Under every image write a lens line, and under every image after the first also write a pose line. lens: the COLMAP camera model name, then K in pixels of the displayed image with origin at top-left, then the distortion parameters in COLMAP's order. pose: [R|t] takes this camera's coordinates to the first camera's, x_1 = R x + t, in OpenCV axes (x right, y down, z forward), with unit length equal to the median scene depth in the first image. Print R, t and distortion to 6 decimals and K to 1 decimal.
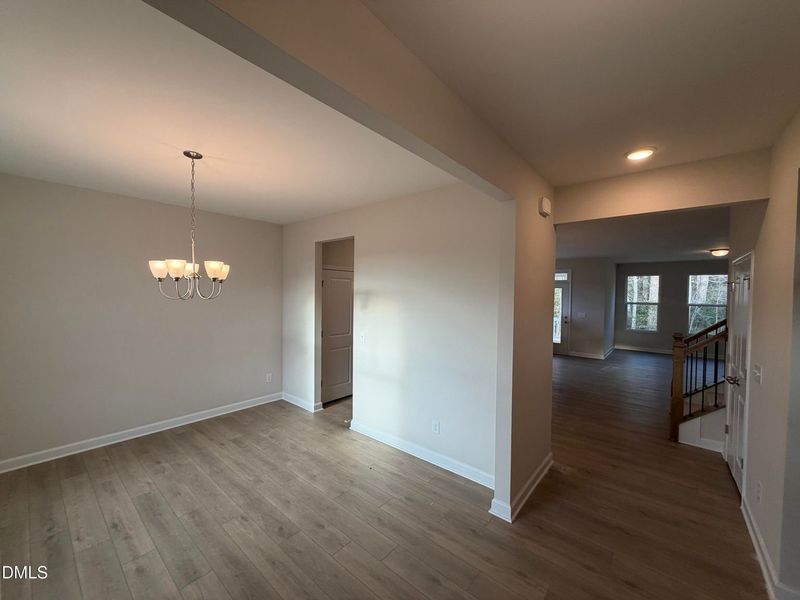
lens RADIAL K [[319.0, 0, 400.0], [0, 319.0, 300.0], [0, 0, 1]] dist [0.000044, 0.000013]
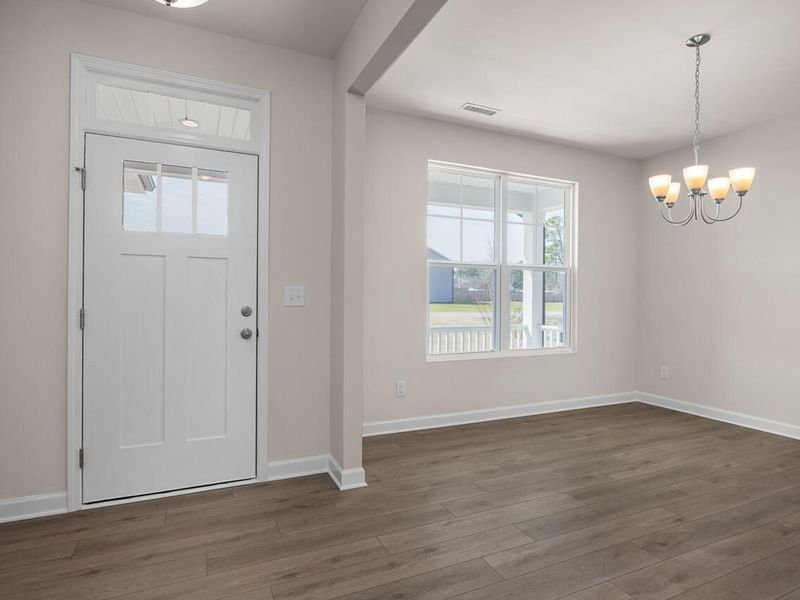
lens RADIAL K [[450.8, 0, 400.0], [0, 450.8, 300.0], [0, 0, 1]] dist [-0.007590, -0.001351]
pose [[-0.426583, -0.006970, -0.904422, 0.493243], [-0.035261, 0.999338, 0.008929, 0.150776], [0.903761, 0.035700, -0.426546, 0.613175]]
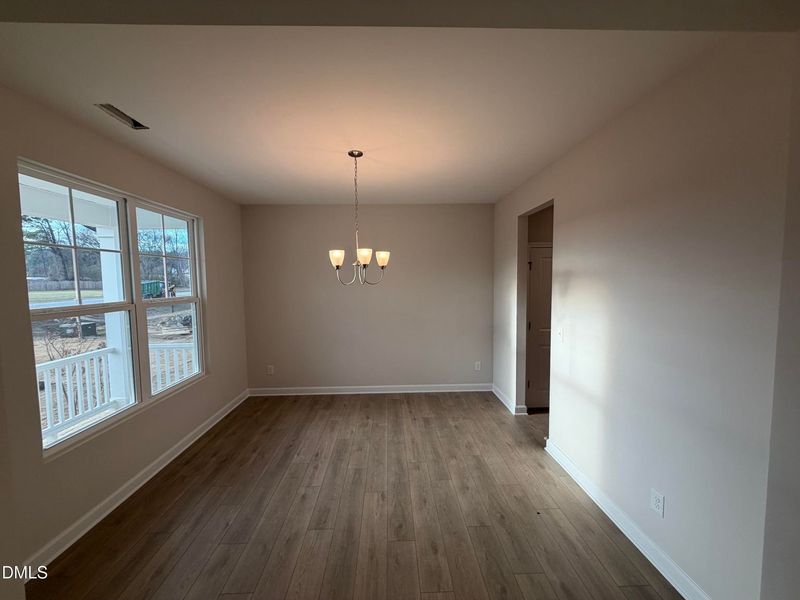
lens RADIAL K [[319.0, 0, 400.0], [0, 319.0, 300.0], [0, 0, 1]] dist [0.000044, 0.000013]
pose [[0.667032, 0.026936, -0.744542, 0.216103], [0.002594, 0.999256, 0.038475, 0.007540], [0.745025, -0.027595, 0.666466, 0.269423]]
